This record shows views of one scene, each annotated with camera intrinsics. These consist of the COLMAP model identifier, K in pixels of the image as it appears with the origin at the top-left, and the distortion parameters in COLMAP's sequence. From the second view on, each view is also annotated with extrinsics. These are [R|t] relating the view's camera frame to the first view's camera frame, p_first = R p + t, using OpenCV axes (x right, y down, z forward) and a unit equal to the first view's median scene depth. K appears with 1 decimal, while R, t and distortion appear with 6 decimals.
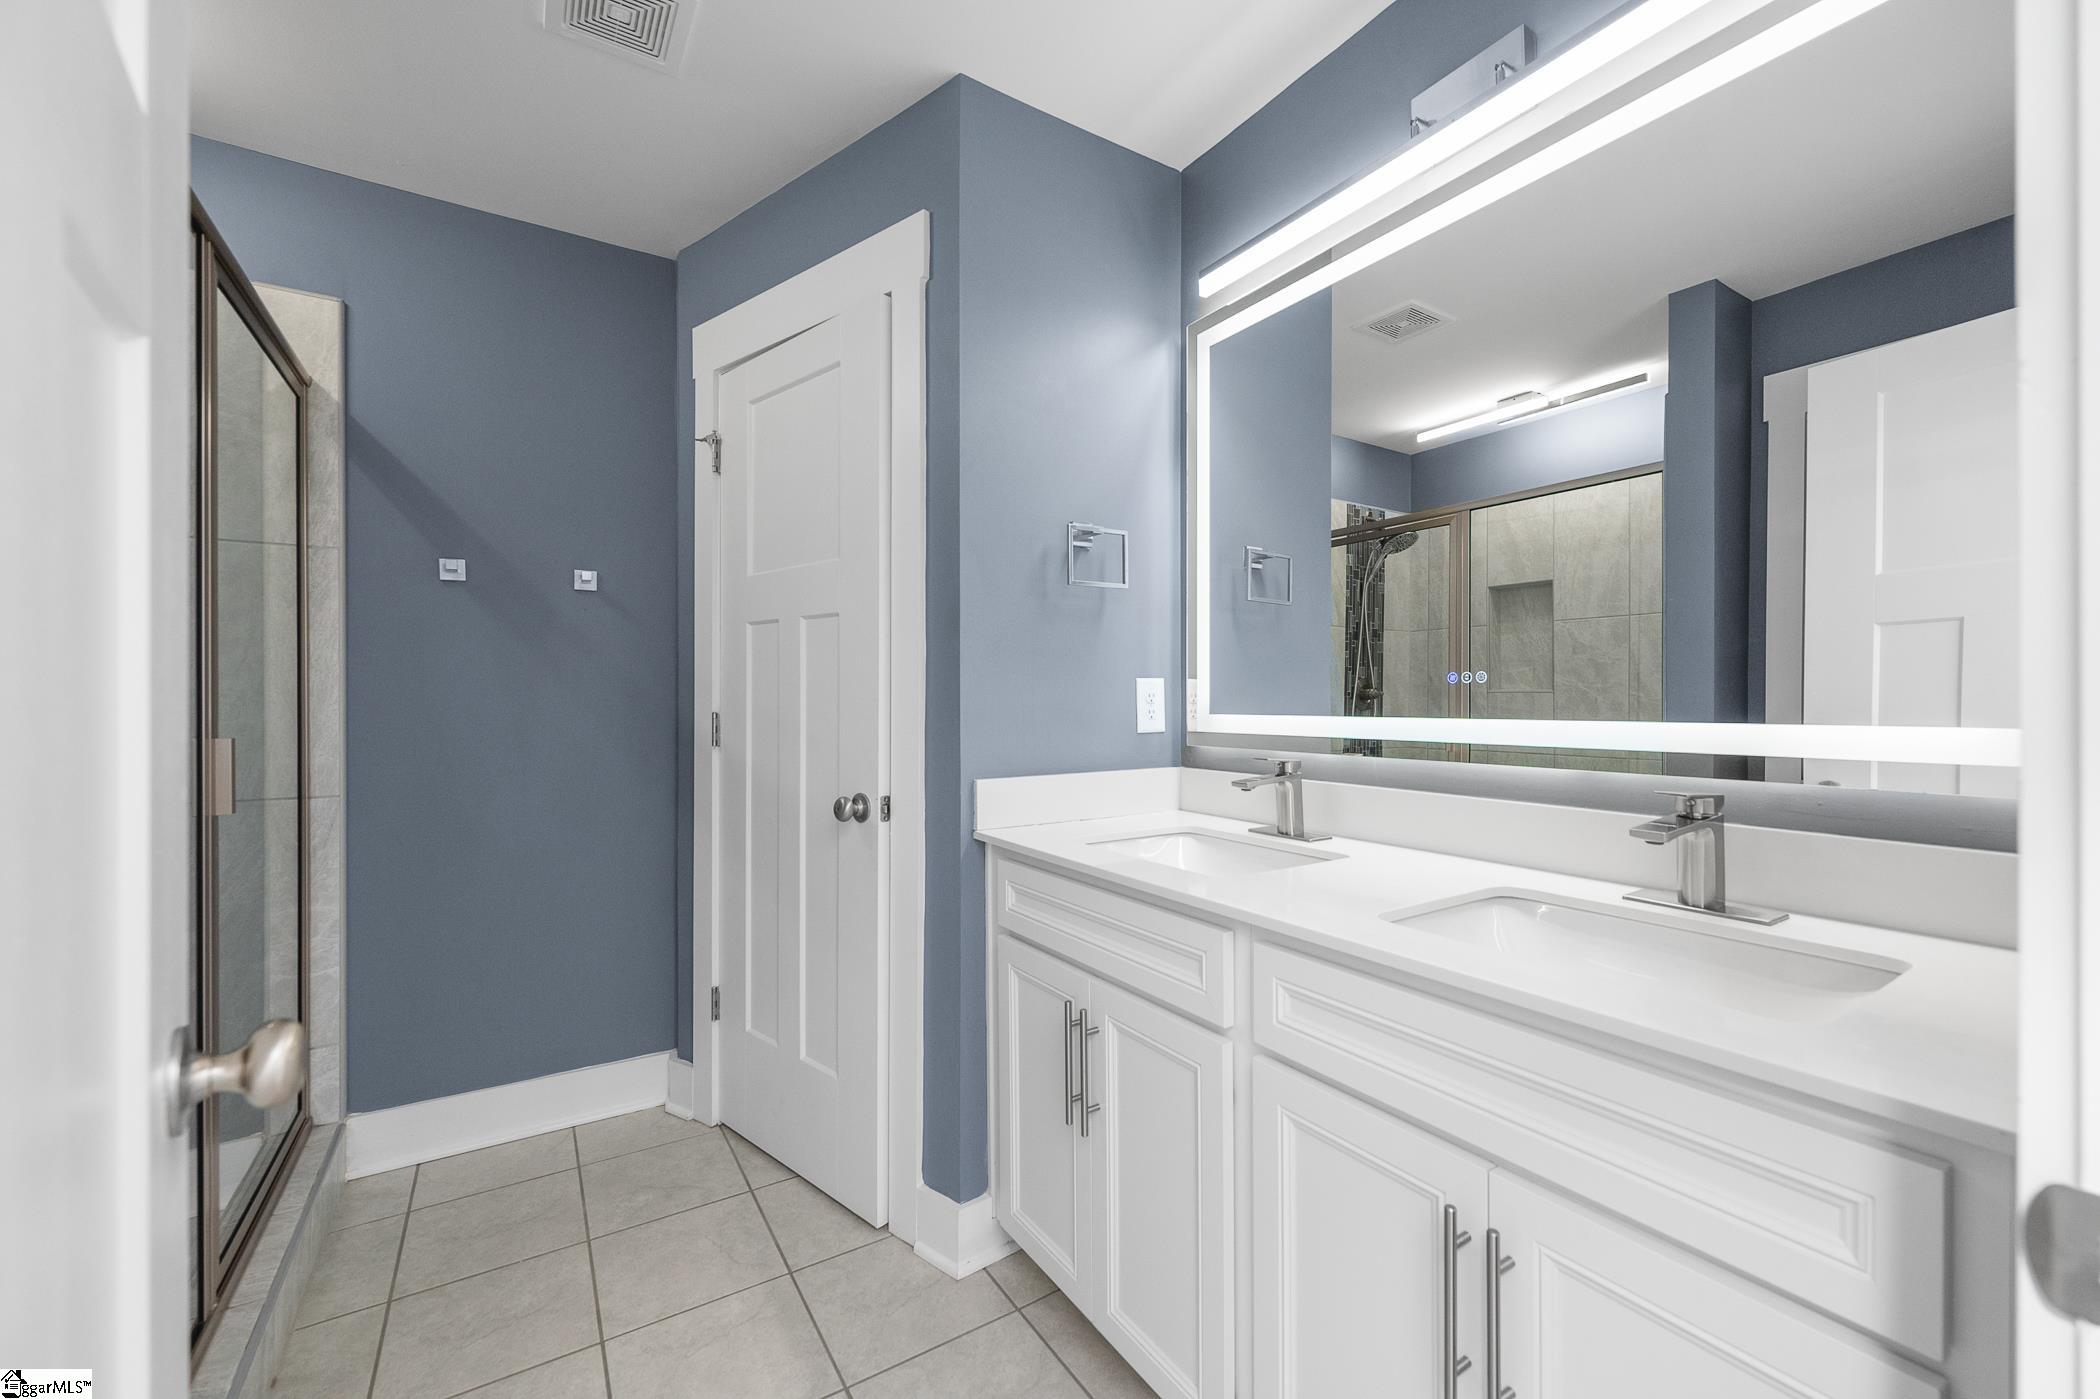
lens RADIAL K [[843.1, 0, 1050.0], [0, 843.1, 699.5], [0, 0, 1]] dist [-0.000201, -0.000003]
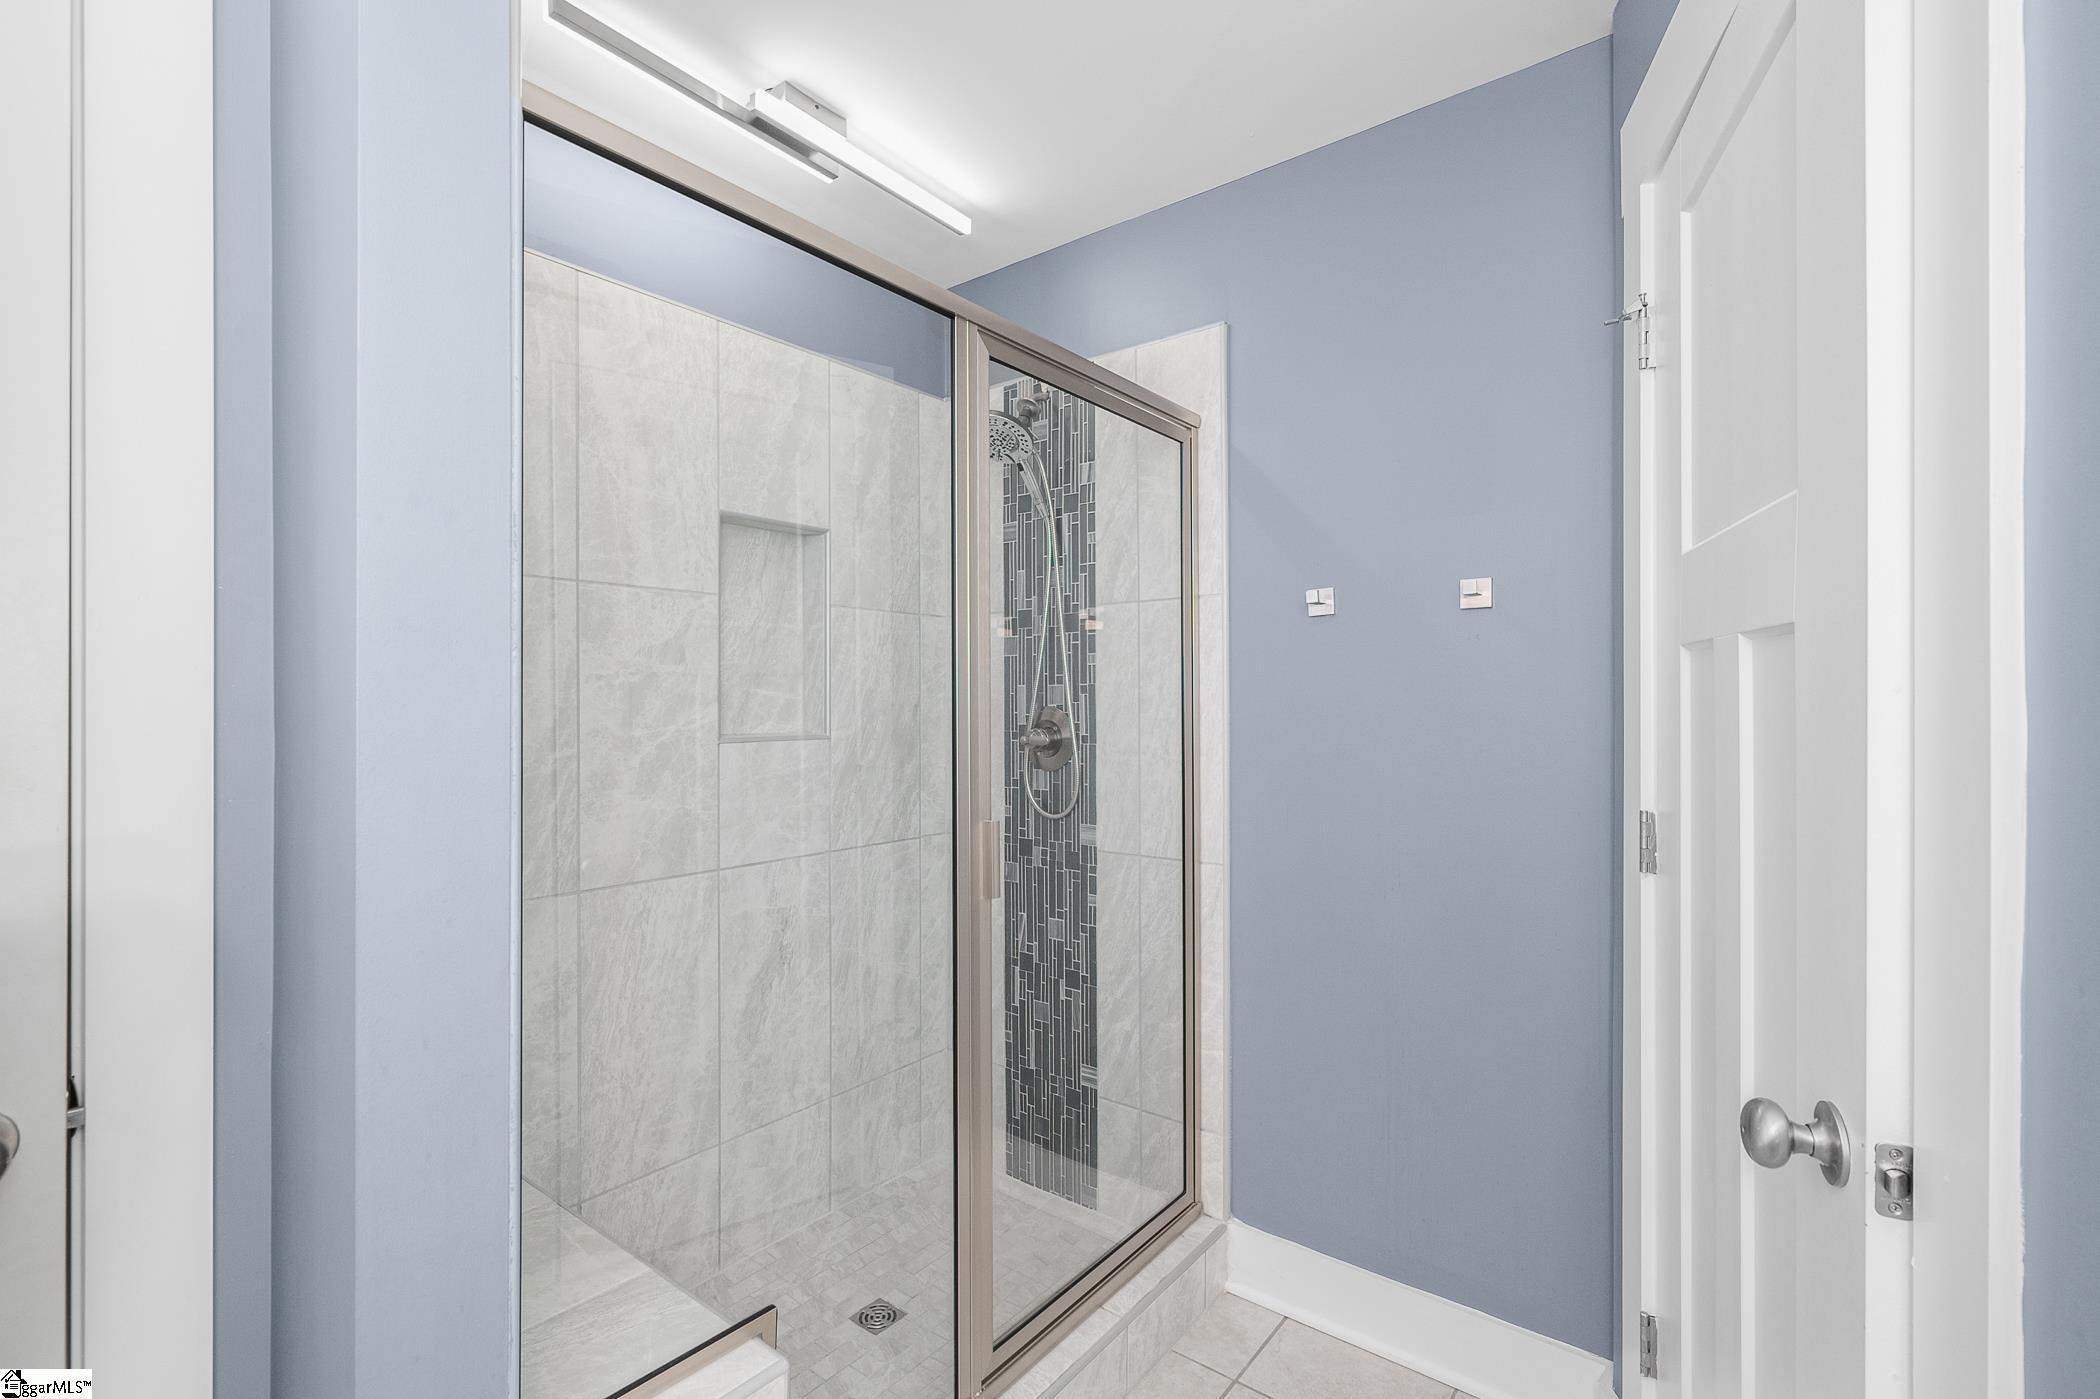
lens RADIAL K [[913.3, 0, 1053.7], [0, 913.3, 711.0], [0, 0, 1]] dist [-0.001263, 0.000183]
pose [[0.340203, -0.003532, -0.940345, 0.027971], [-0.001711, 0.999989, -0.004375, -0.047772], [0.940350, 0.003097, 0.340193, 0.489498]]
